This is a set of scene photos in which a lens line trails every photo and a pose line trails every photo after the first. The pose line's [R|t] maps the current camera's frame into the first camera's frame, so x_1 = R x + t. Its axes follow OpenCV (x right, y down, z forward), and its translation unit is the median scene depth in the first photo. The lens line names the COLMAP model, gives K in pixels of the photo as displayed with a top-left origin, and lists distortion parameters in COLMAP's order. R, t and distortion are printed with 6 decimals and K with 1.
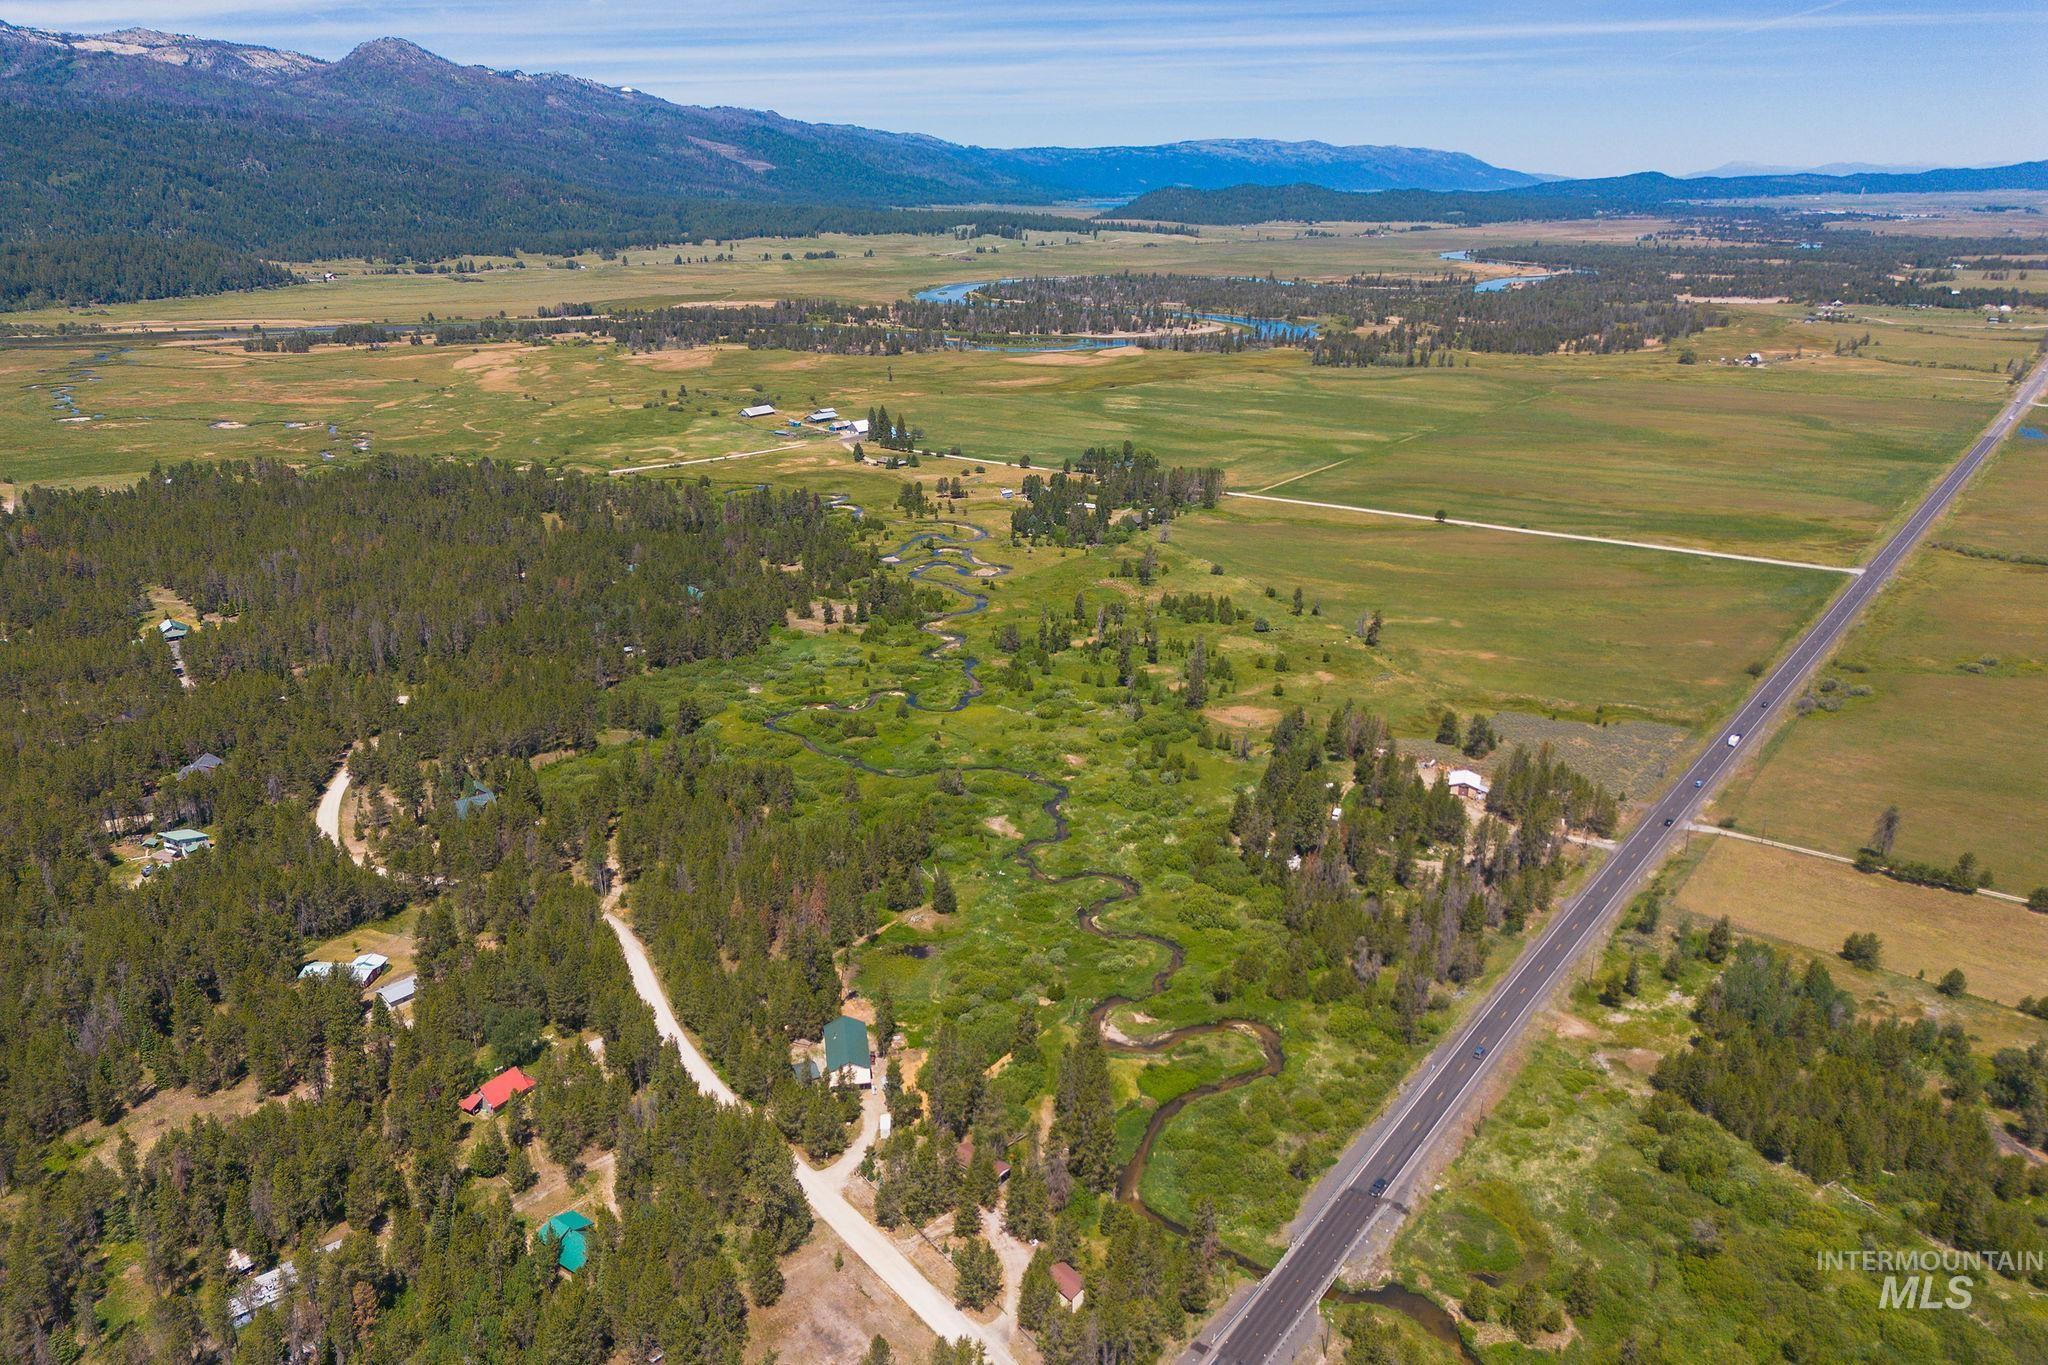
lens RADIAL K [[1432.1, 0, 1025.6], [0, 1432.1, 683.7], [0, 0, 1]] dist [0.072980, -0.067948]
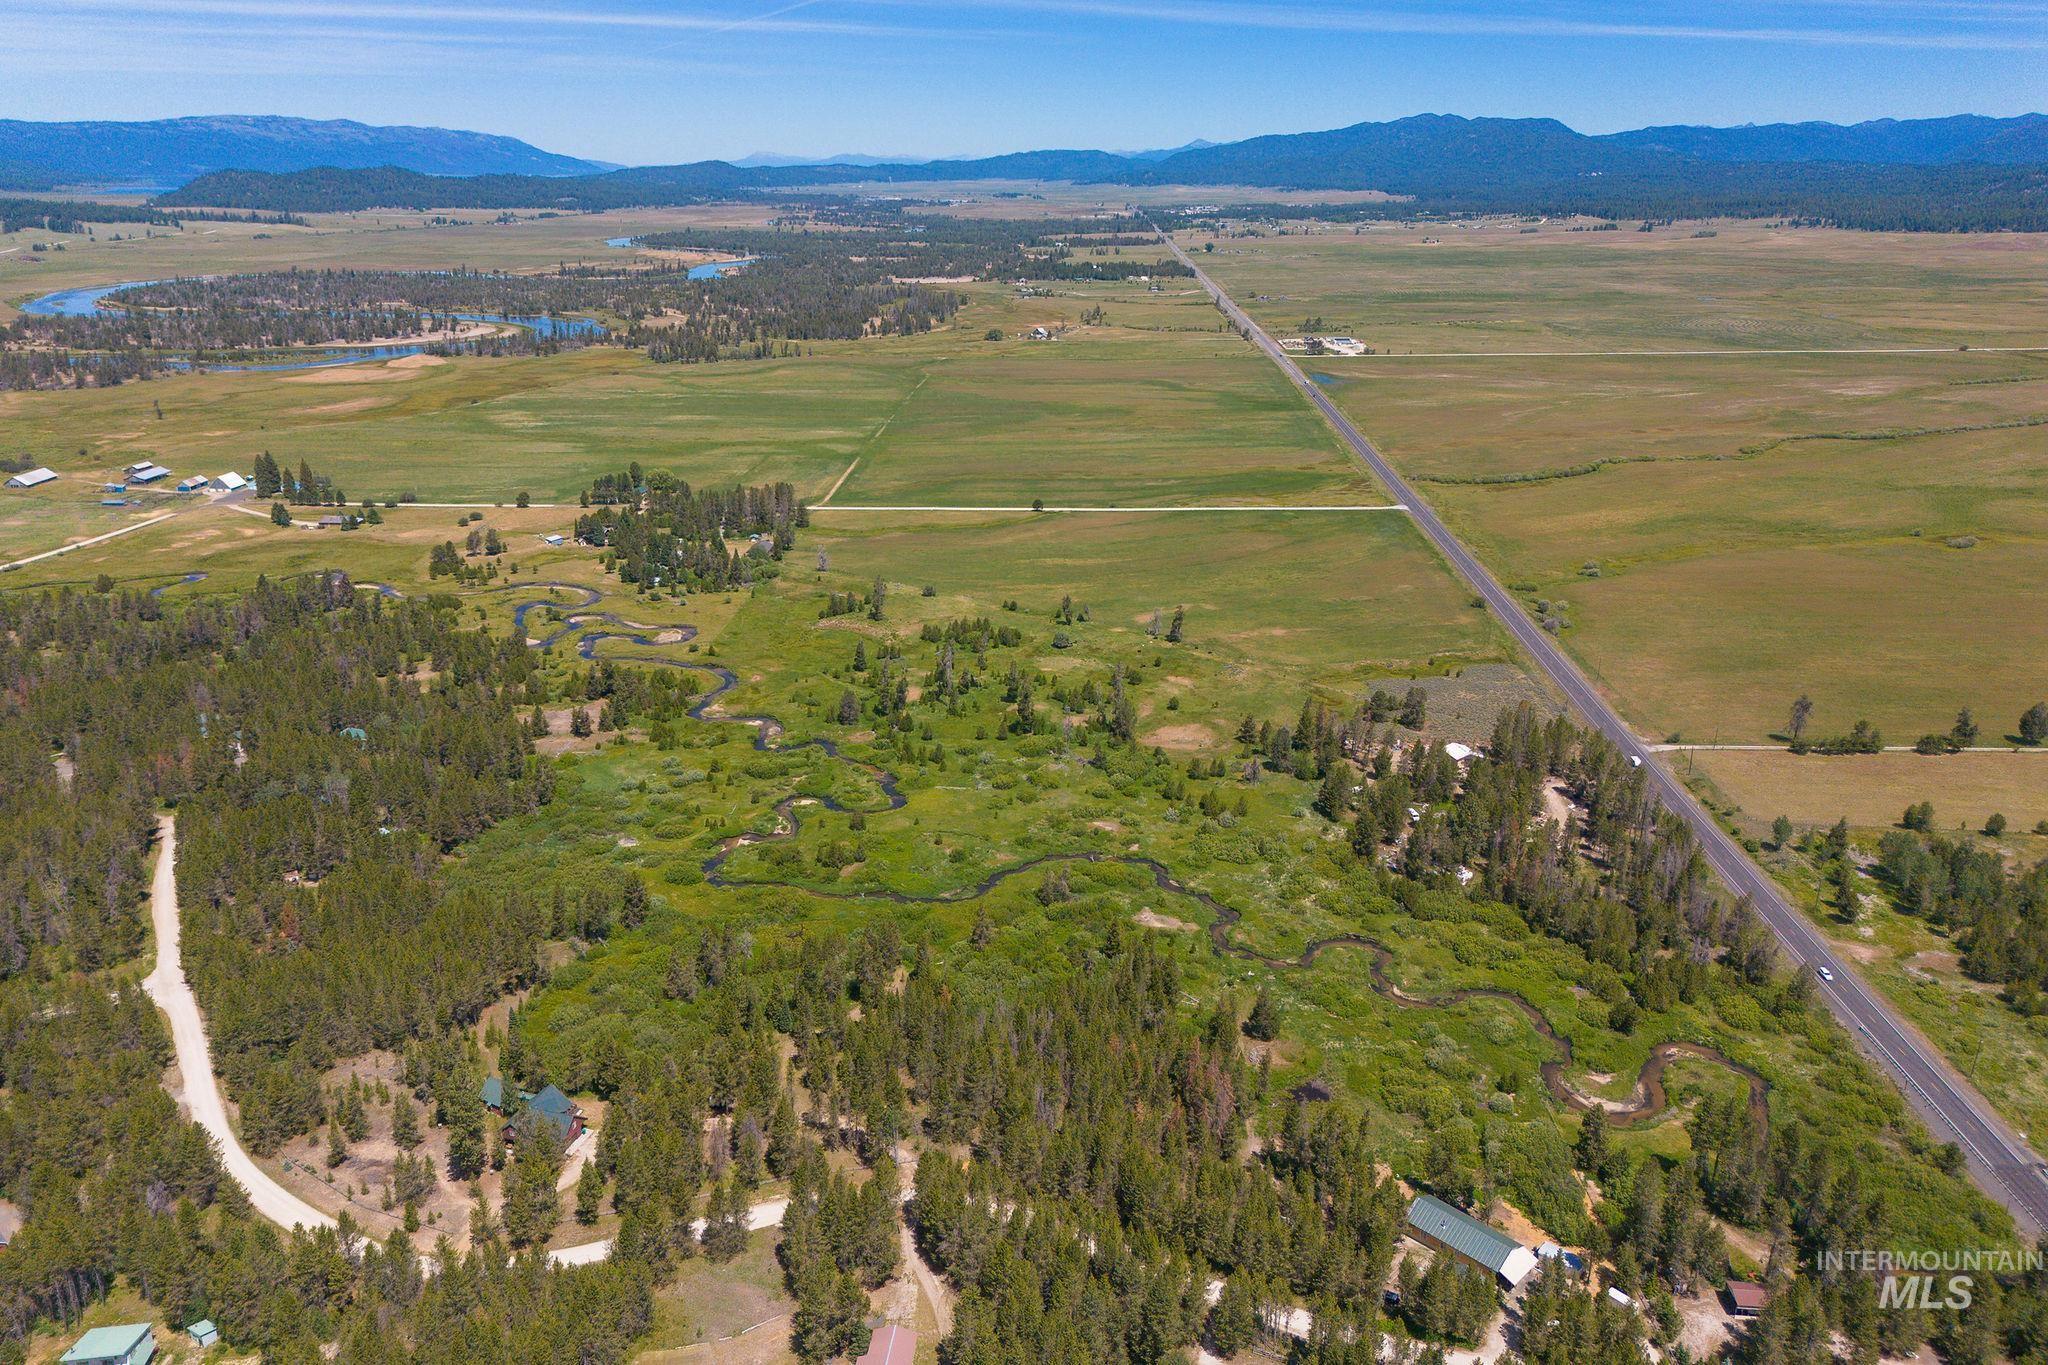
lens RADIAL K [[1440.5, 0, 1025.1], [0, 1440.5, 678.5], [0, 0, 1]] dist [0.063566, -0.056872]
pose [[0.824006, -0.189152, 0.534074, -0.145098], [0.186918, 0.980608, 0.058910, -0.030500], [-0.534860, 0.051286, 0.843383, 0.086703]]
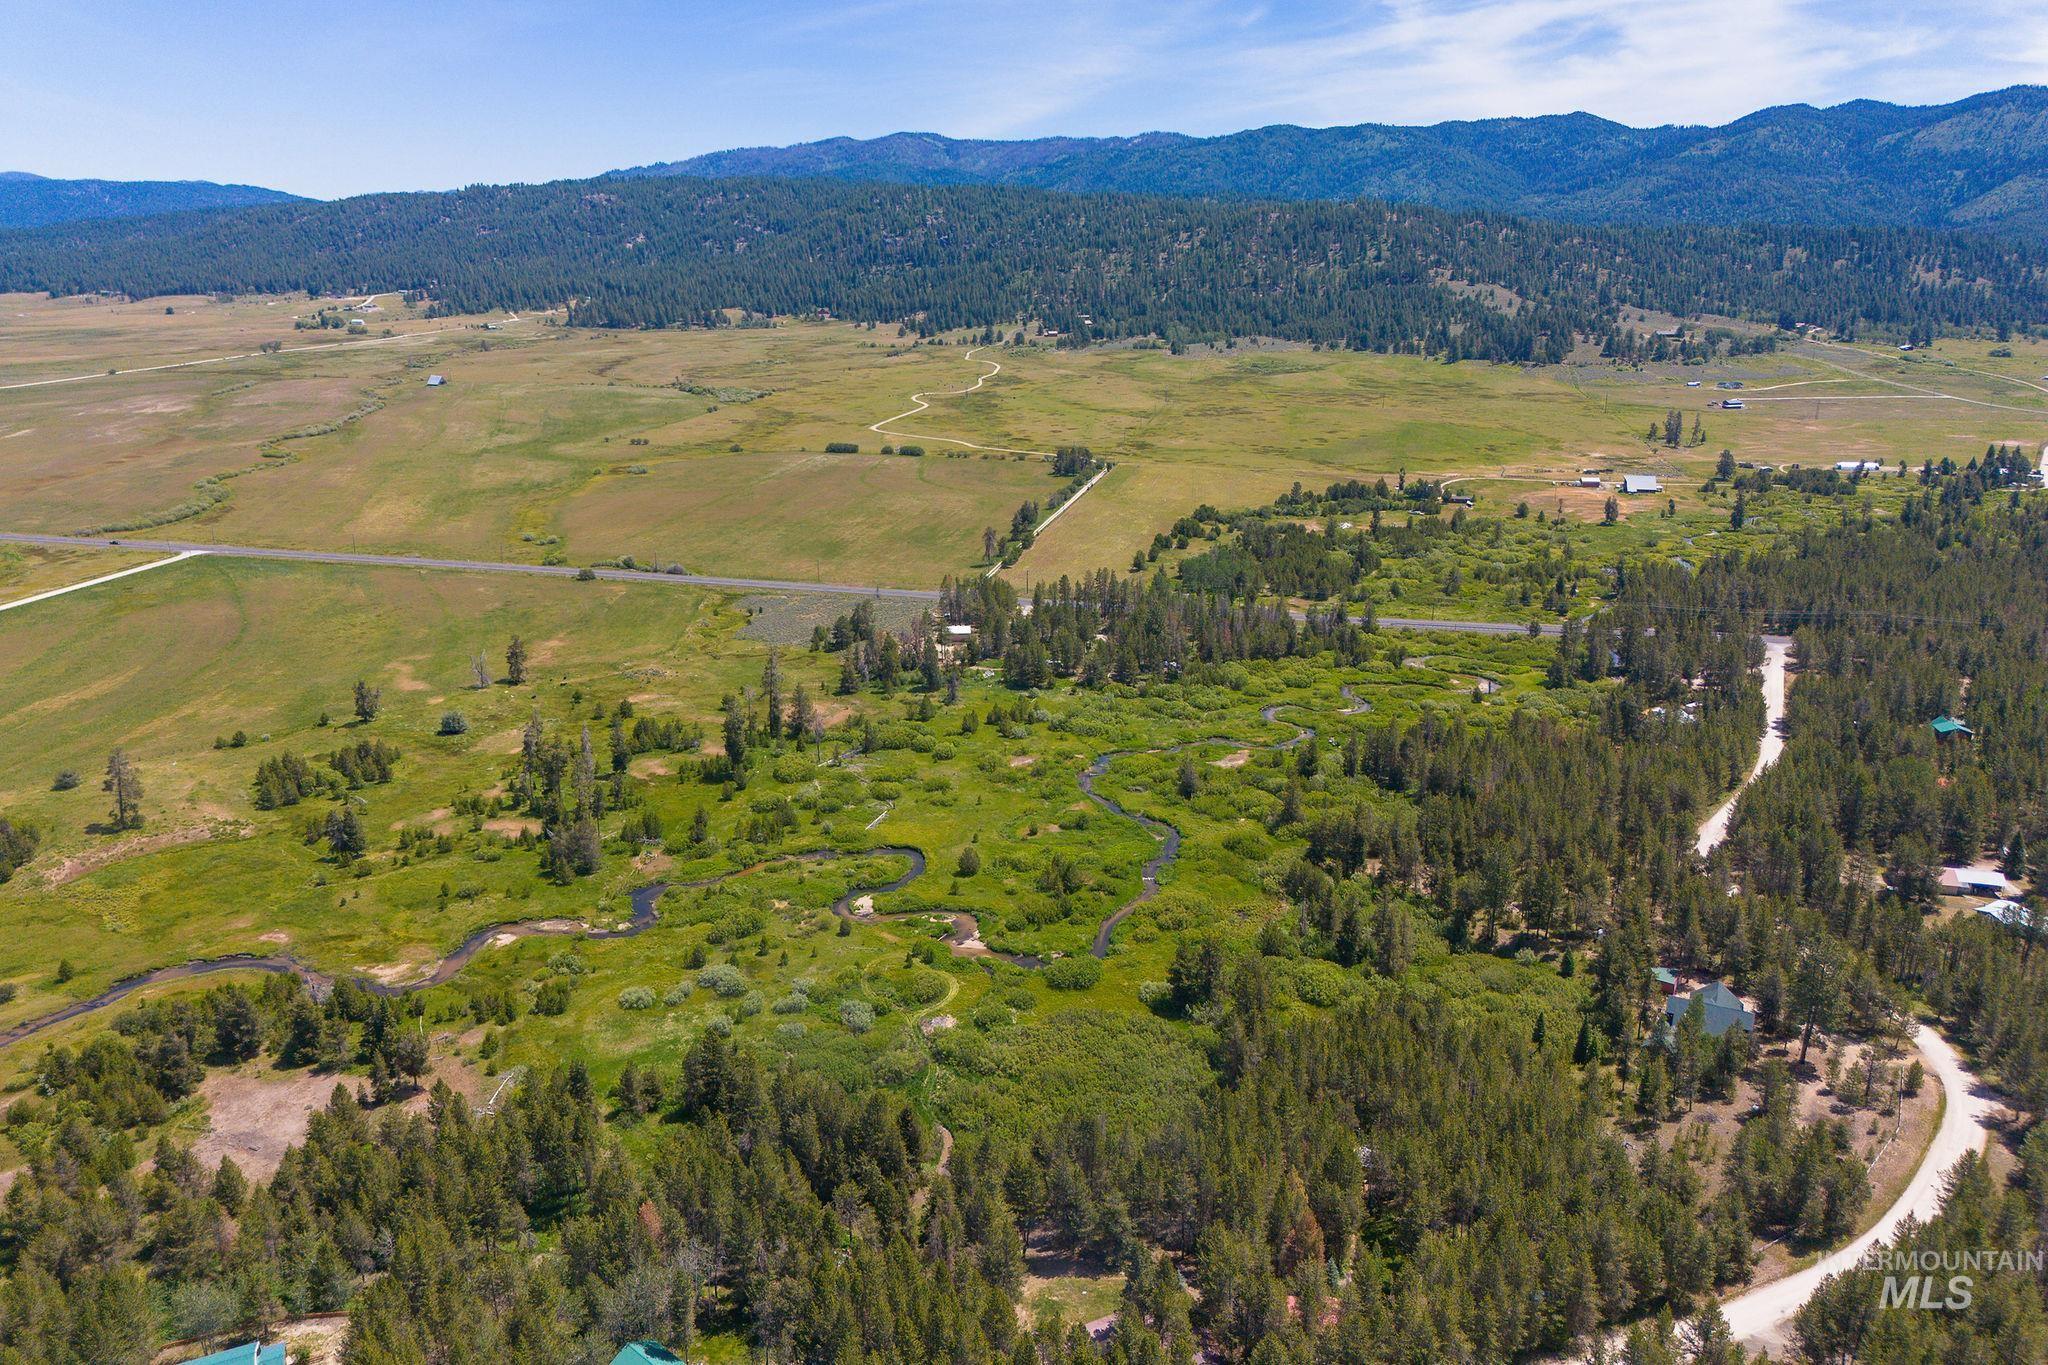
lens RADIAL K [[1440.5, 0, 1025.1], [0, 1440.5, 678.5], [0, 0, 1]] dist [0.063566, -0.056872]
pose [[-0.409618, -0.264154, 0.873176, -0.210875], [0.302935, 0.863458, 0.403325, -0.100149], [-0.860490, 0.429725, -0.273666, 0.377894]]
